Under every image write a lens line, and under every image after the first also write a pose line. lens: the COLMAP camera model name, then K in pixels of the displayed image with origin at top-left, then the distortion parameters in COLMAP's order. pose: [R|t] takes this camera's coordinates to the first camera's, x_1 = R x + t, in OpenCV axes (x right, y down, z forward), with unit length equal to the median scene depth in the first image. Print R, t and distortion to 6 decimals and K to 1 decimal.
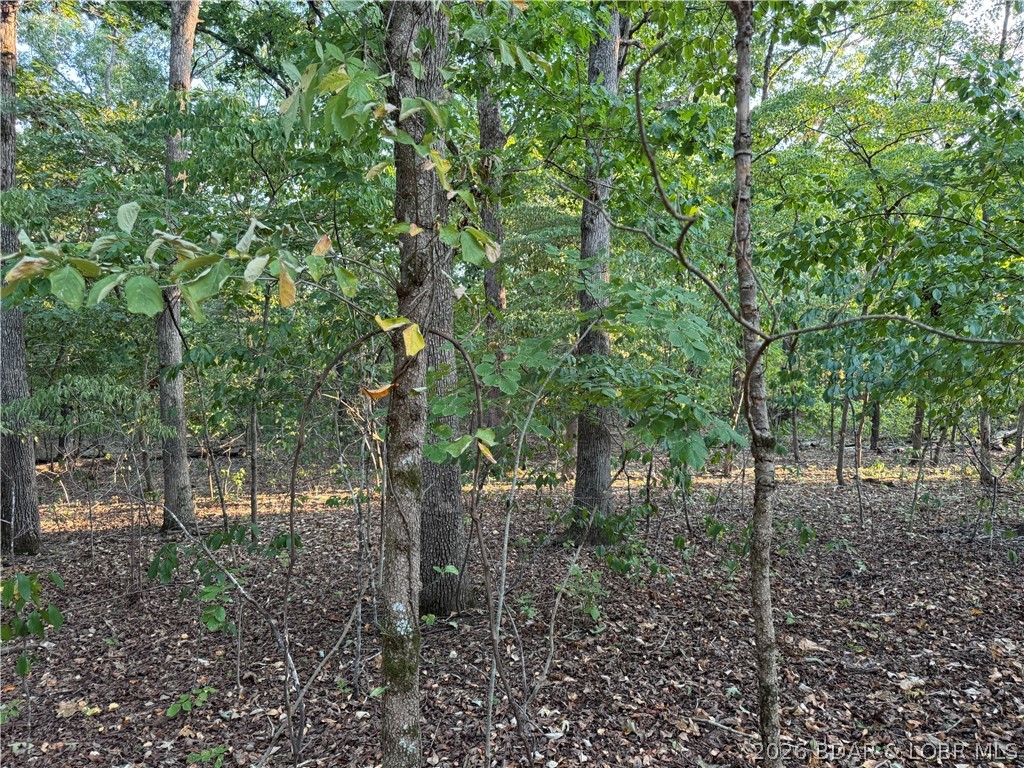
lens RADIAL K [[722.9, 0, 512.1], [0, 722.9, 383.2], [0, 0, 1]] dist [0.049914, -0.047305]
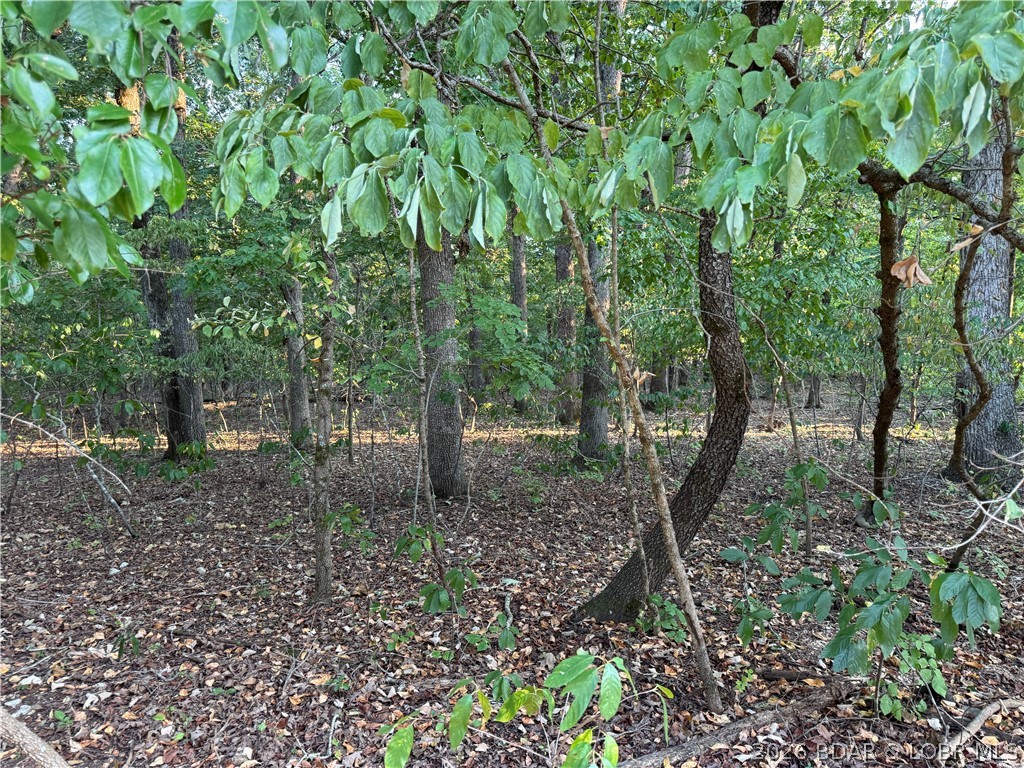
lens RADIAL K [[722.9, 0, 511.7], [0, 722.9, 383.3], [0, 0, 1]] dist [0.049914, -0.047305]
pose [[0.984361, 0.023479, -0.174589, 0.240441], [-0.012289, 0.997816, 0.064900, -0.020141], [0.175732, -0.061739, 0.982500, -0.364983]]
